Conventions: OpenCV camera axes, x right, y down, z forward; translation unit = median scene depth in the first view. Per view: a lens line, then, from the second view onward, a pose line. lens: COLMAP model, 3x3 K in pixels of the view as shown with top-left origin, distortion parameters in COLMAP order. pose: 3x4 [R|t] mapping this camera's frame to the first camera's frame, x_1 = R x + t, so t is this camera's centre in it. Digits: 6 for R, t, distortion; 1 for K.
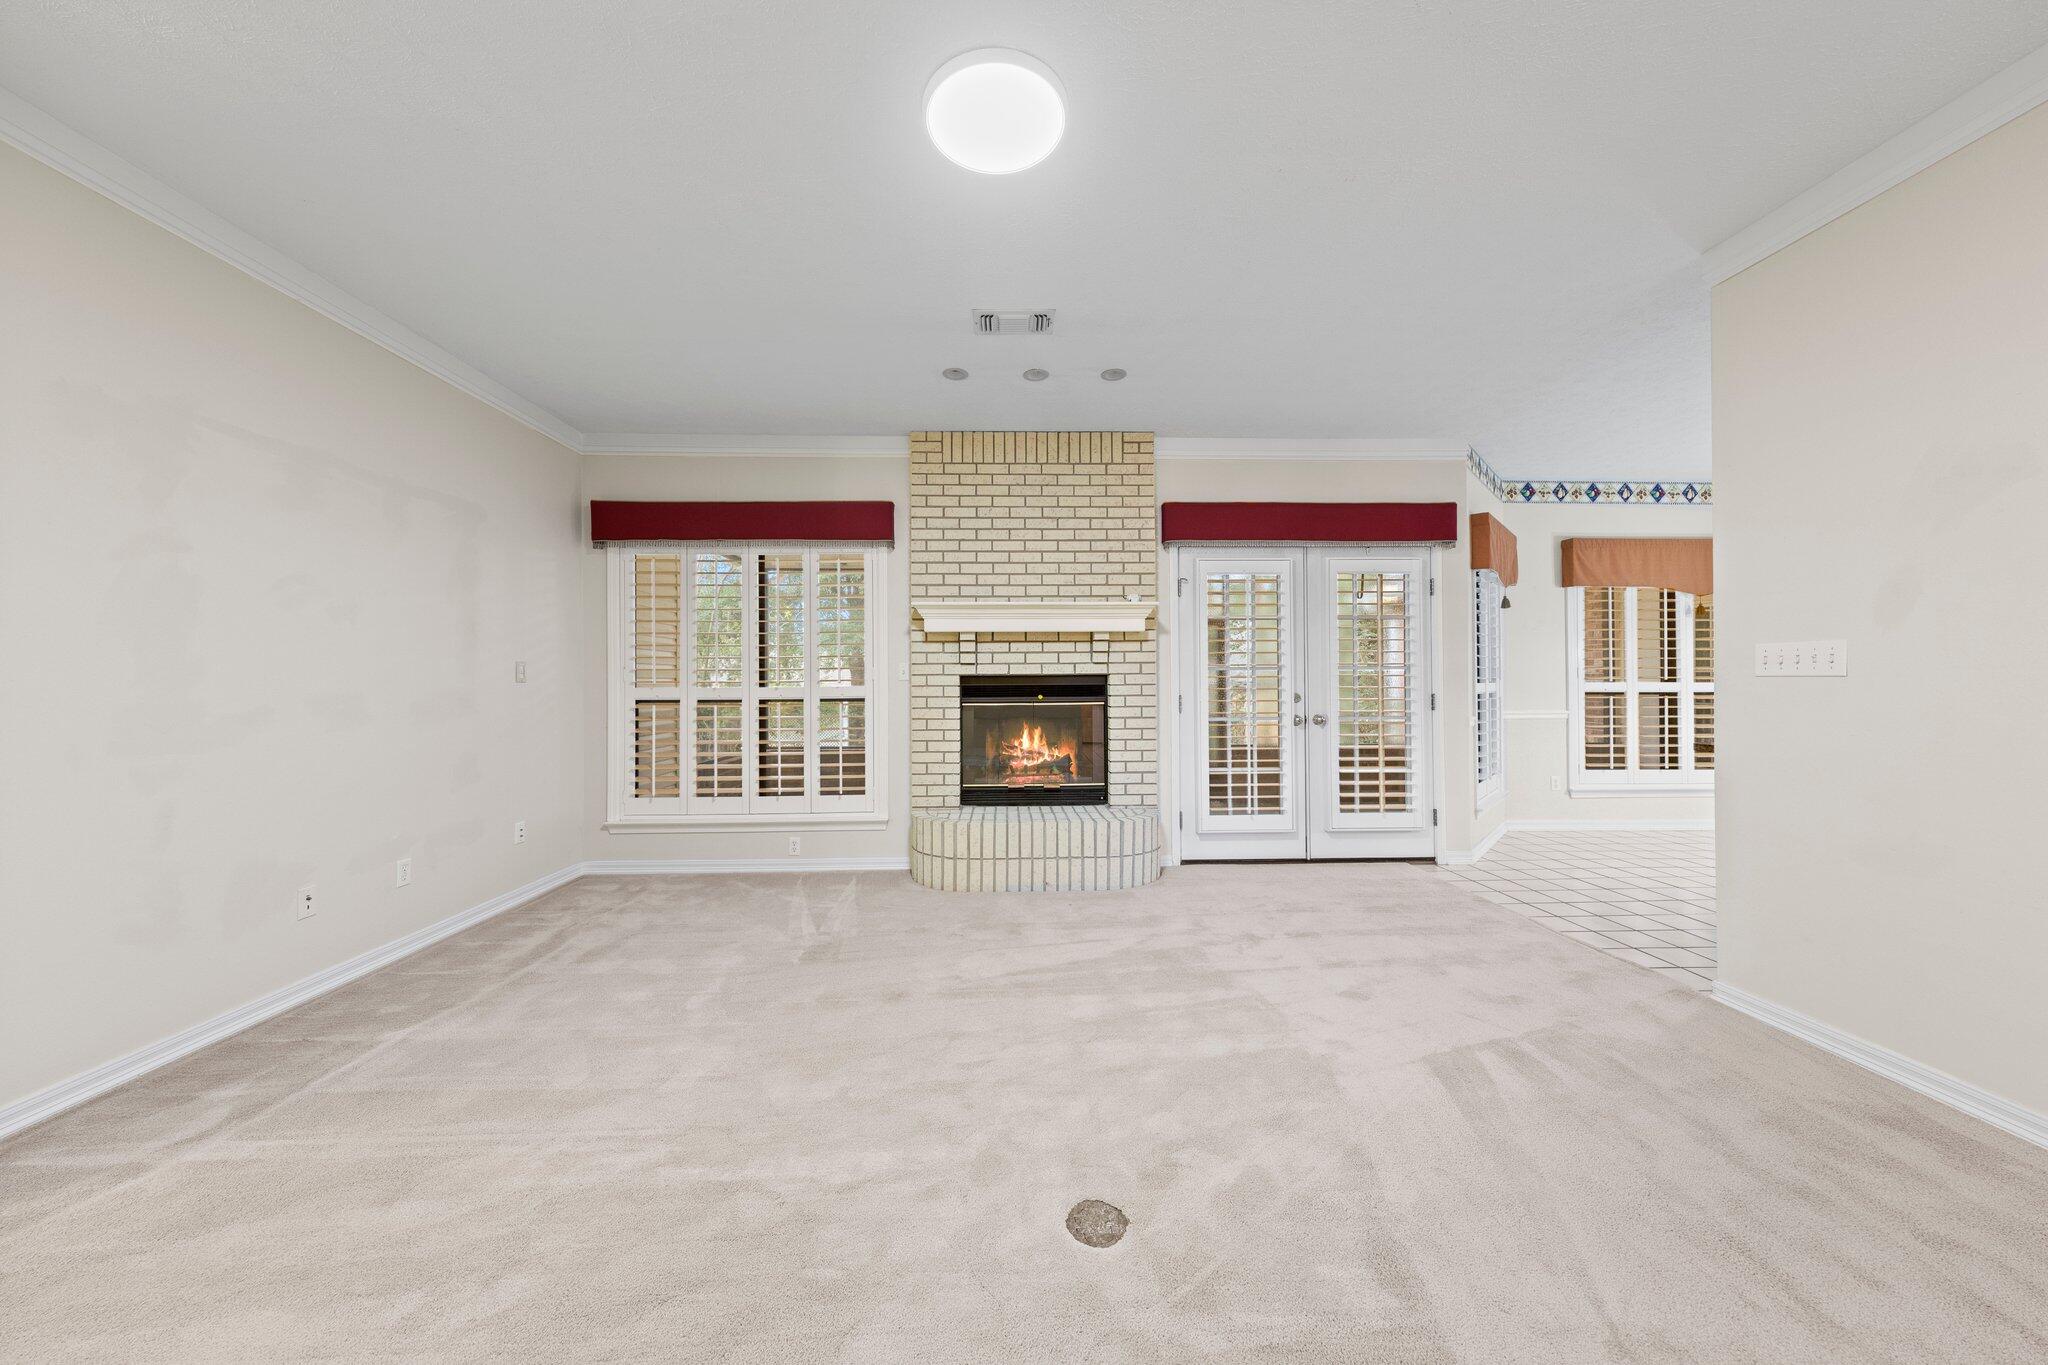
lens RADIAL K [[668.3, 0, 1014.5], [0, 668.3, 677.0], [0, 0, 1]] dist [0.005389, -0.000526]
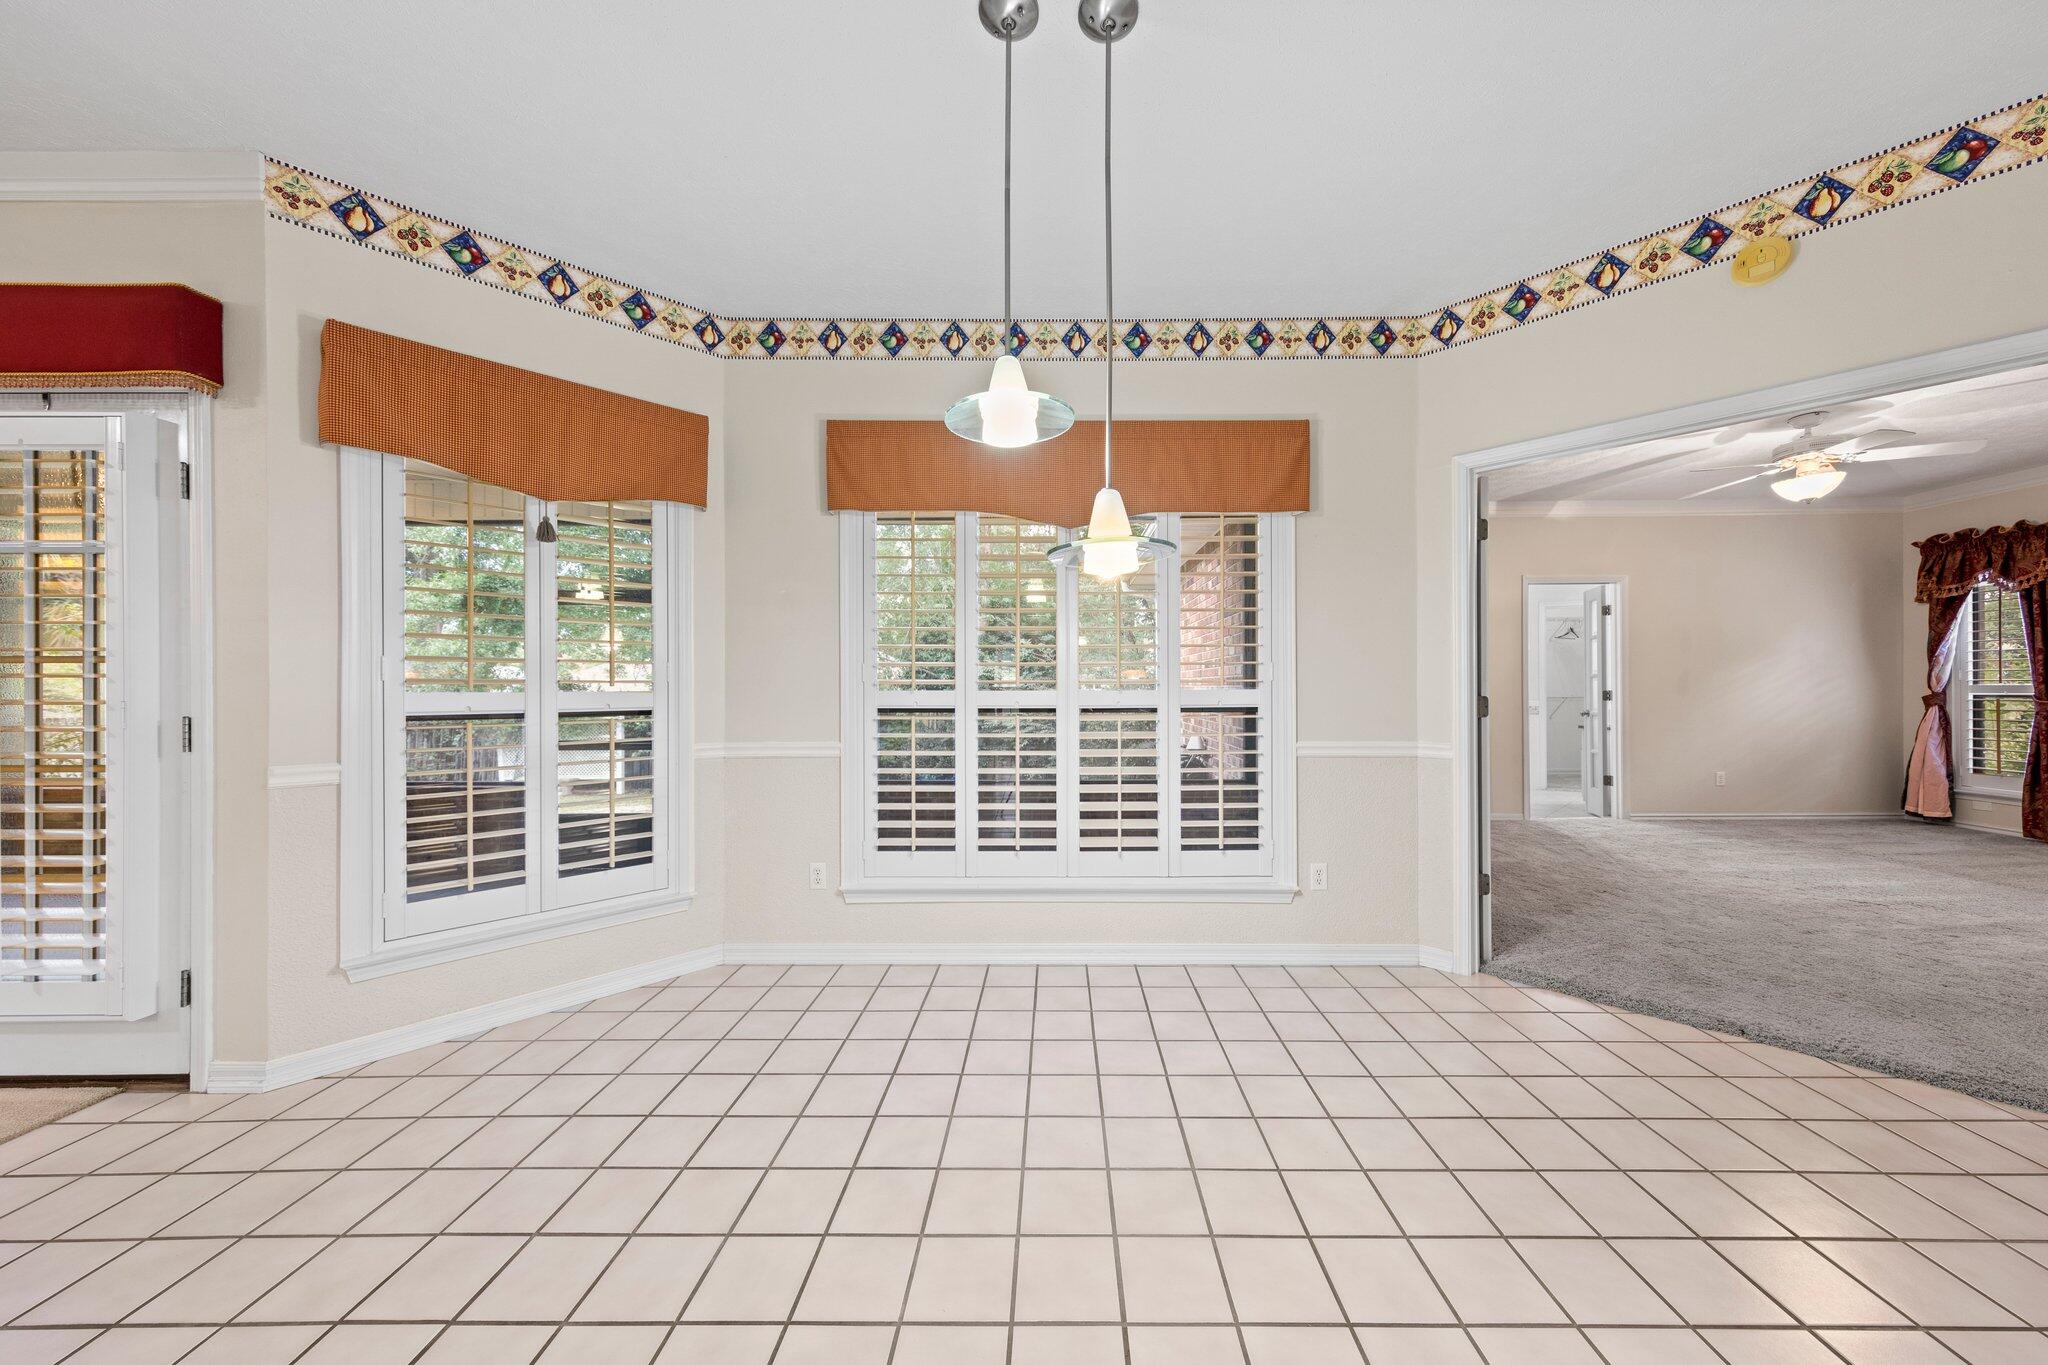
lens RADIAL K [[694.8, 0, 1055.3], [0, 694.8, 687.5], [0, 0, 1]] dist [0.002253, -0.000360]
pose [[0.999806, 0.000835, -0.019671, 1.267998], [-0.000663, 0.999962, 0.008710, 0.000770], [0.019678, -0.008695, 0.999769, 0.555882]]
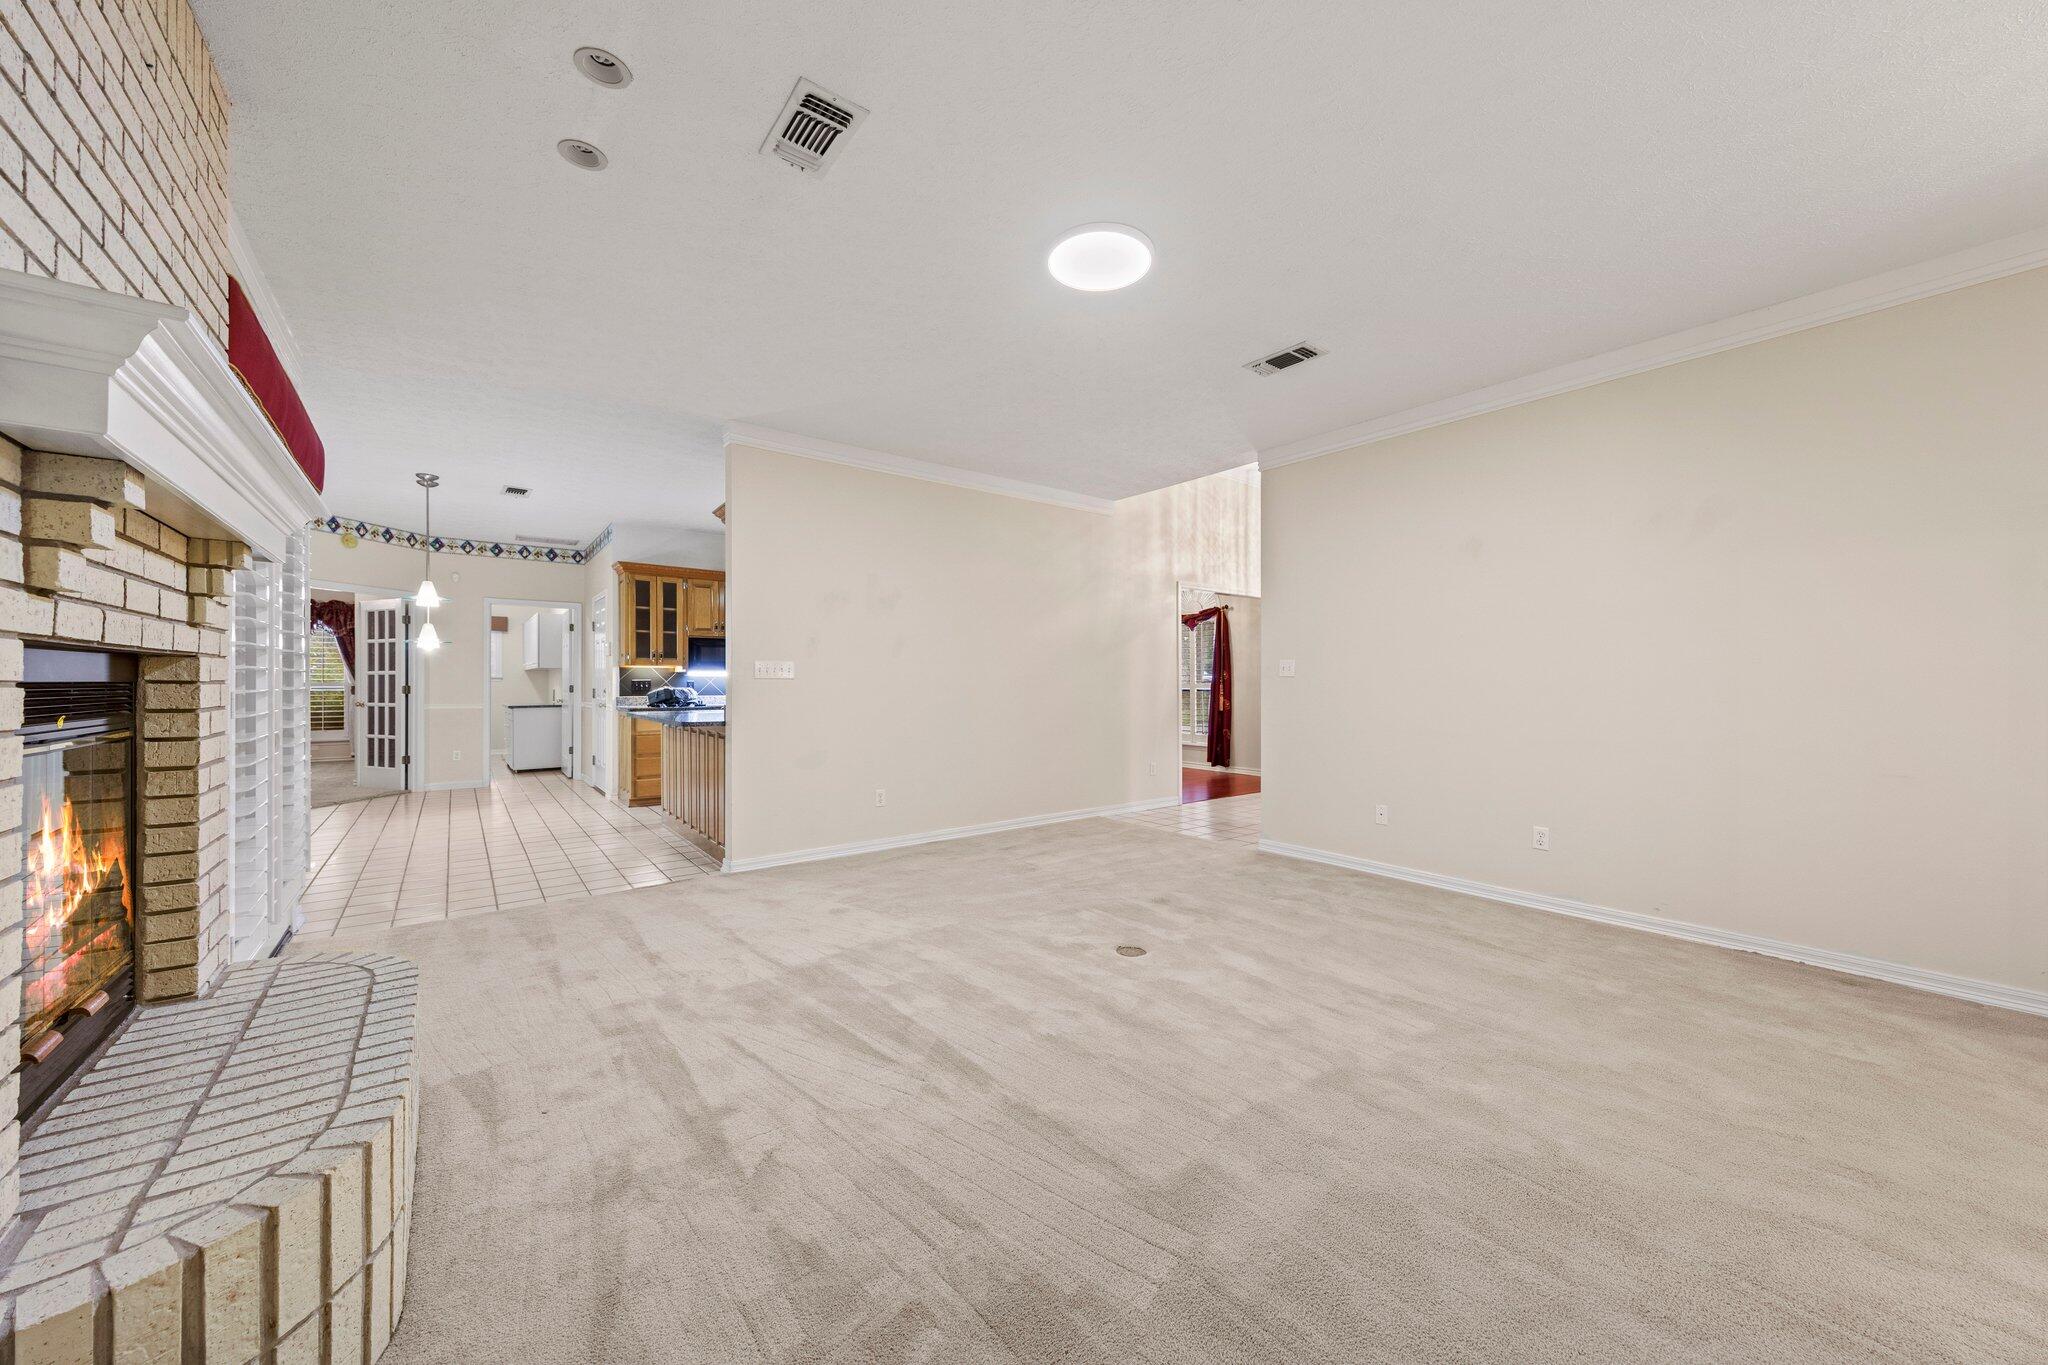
lens RADIAL K [[742.3, 0, 1040.4], [0, 742.3, 684.2], [0, 0, 1]] dist [-0.001232, -0.000494]
pose [[-0.606220, 0.003321, 0.795290, -0.498554], [-0.004150, 0.999964, -0.007339, 0.014670], [-0.795286, -0.007749, -0.606184, 0.871099]]
